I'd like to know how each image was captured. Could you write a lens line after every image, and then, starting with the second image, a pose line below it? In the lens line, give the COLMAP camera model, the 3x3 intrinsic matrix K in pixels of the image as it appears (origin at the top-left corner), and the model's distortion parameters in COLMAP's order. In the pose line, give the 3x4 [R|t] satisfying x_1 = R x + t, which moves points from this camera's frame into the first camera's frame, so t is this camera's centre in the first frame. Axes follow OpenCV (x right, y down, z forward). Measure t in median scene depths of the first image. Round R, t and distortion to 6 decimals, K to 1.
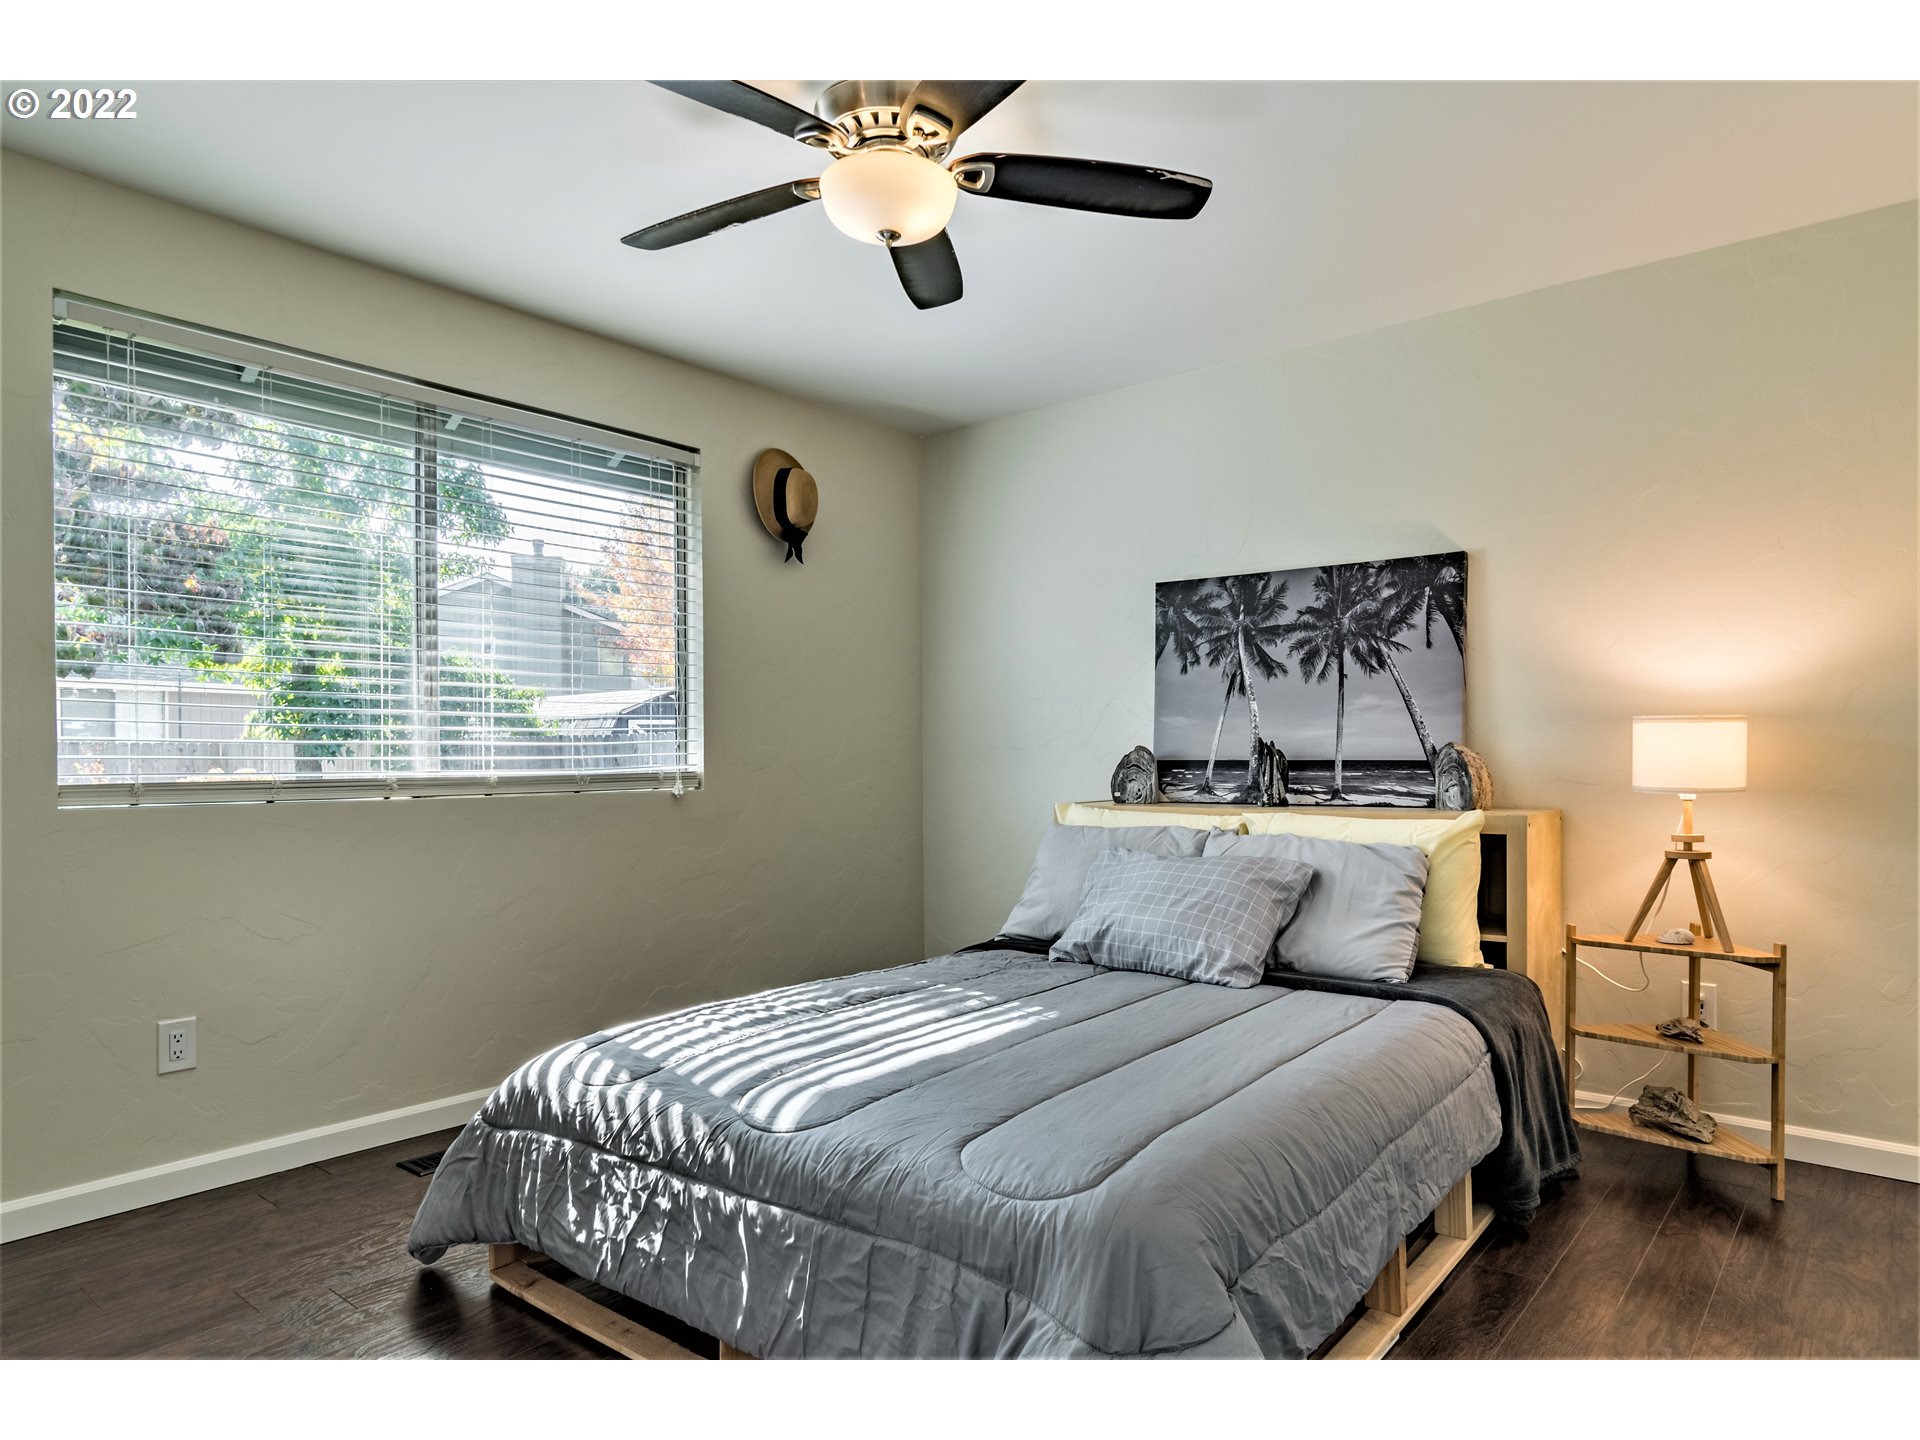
lens RADIAL K [[1143.7, 0, 959.7], [0, 1143.7, 778.3], [0, 0, 1]] dist [0.000075, -0.000234]
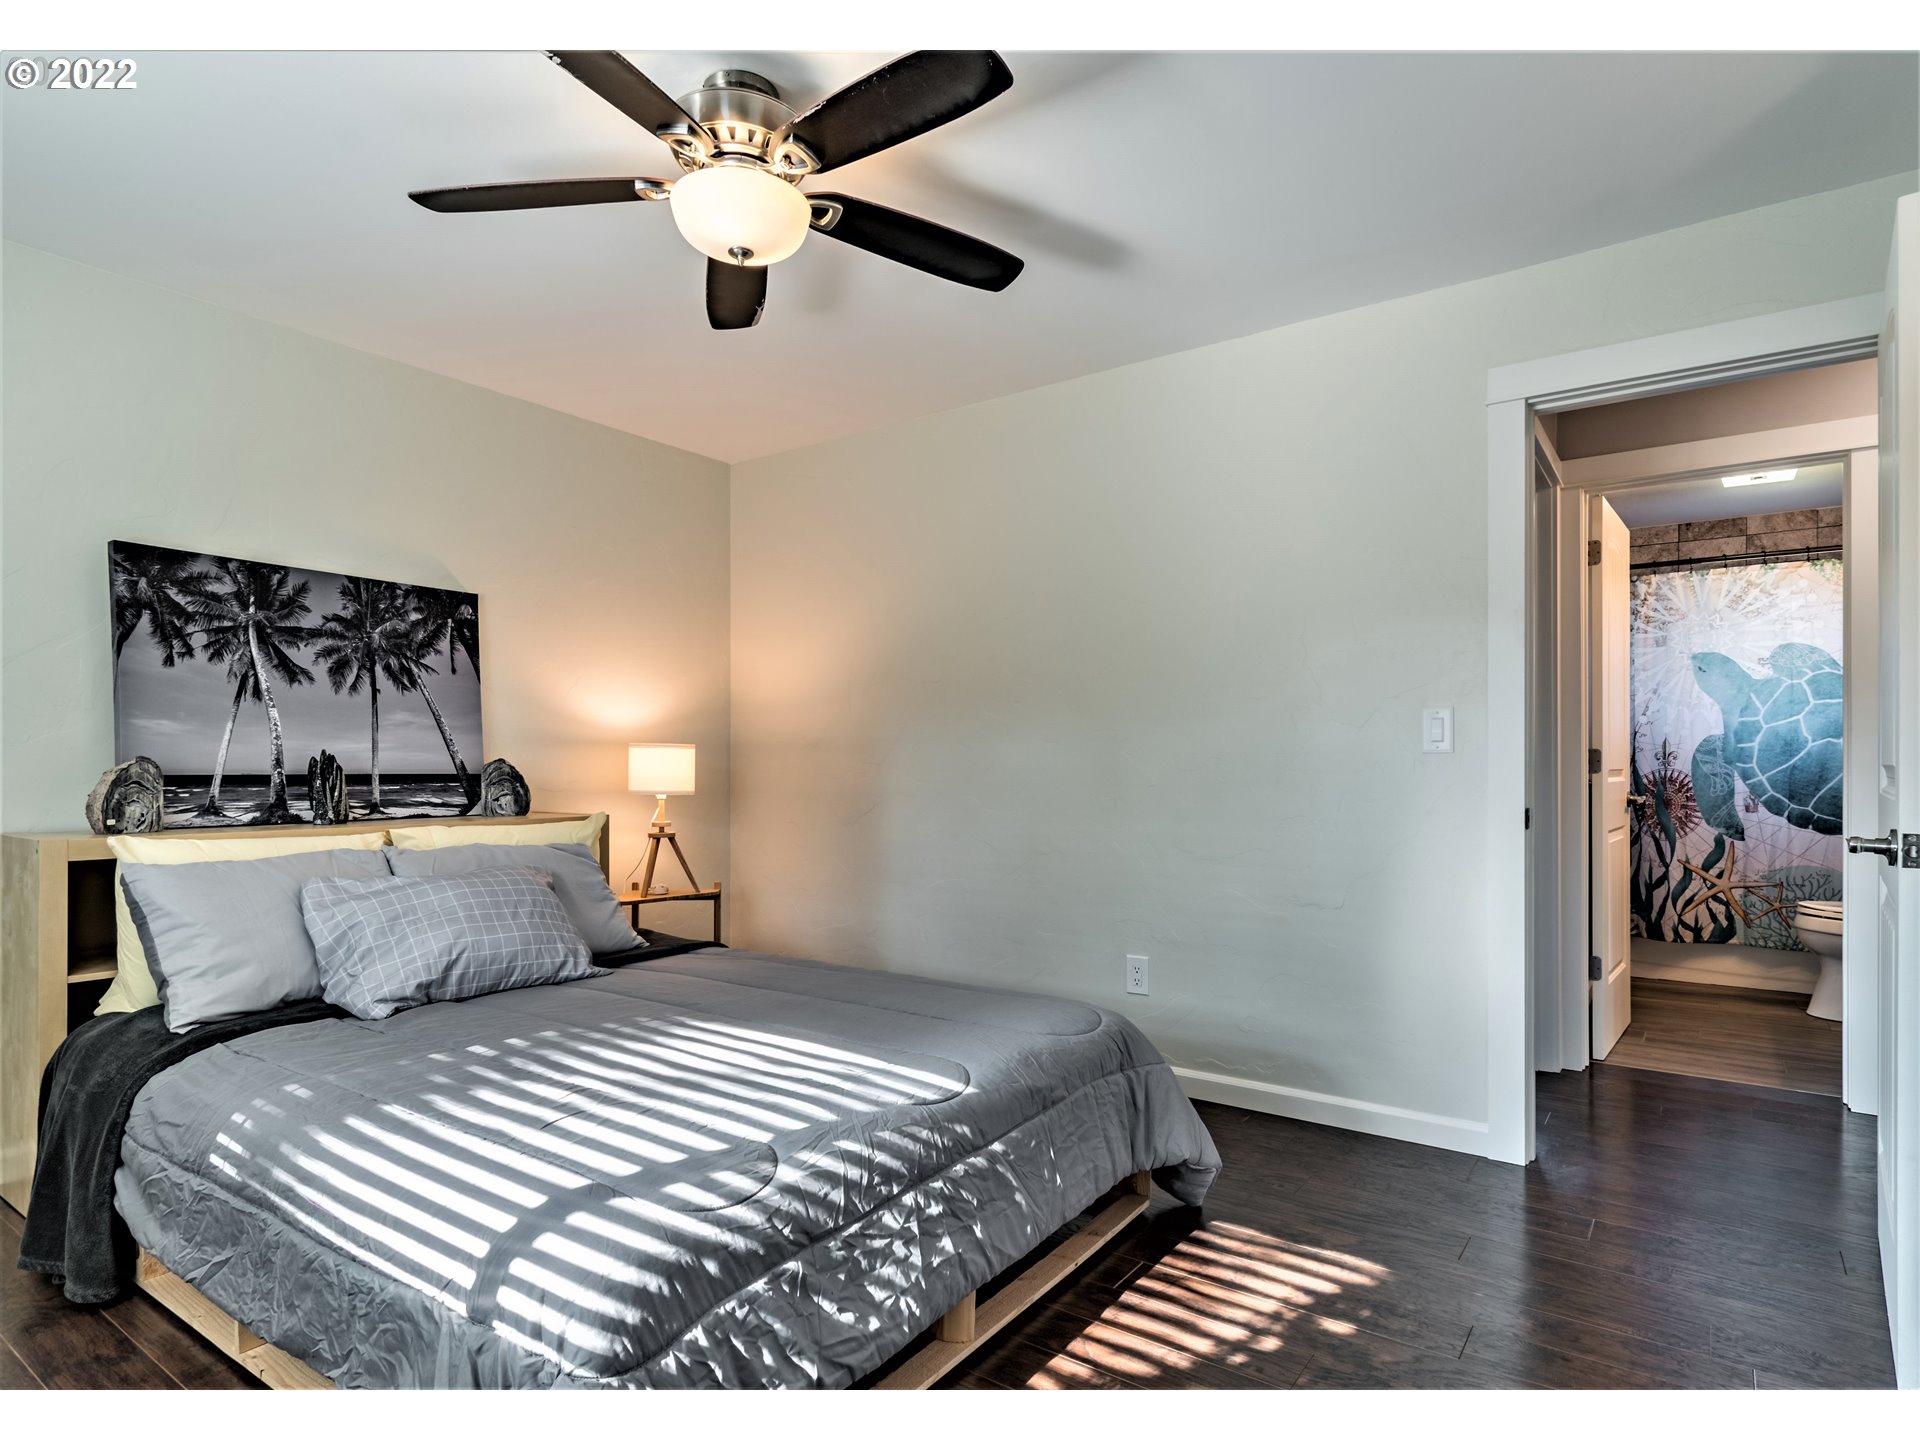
lens RADIAL K [[1037.8, 0, 997.4], [0, 1037.8, 773.6], [0, 0, 1]] dist [0.000749, -0.000620]
pose [[-0.085808, -0.001733, 0.996310, -0.616226], [0.019816, 0.999798, 0.003446, -0.008702], [-0.996115, 0.020039, -0.085756, 0.531487]]
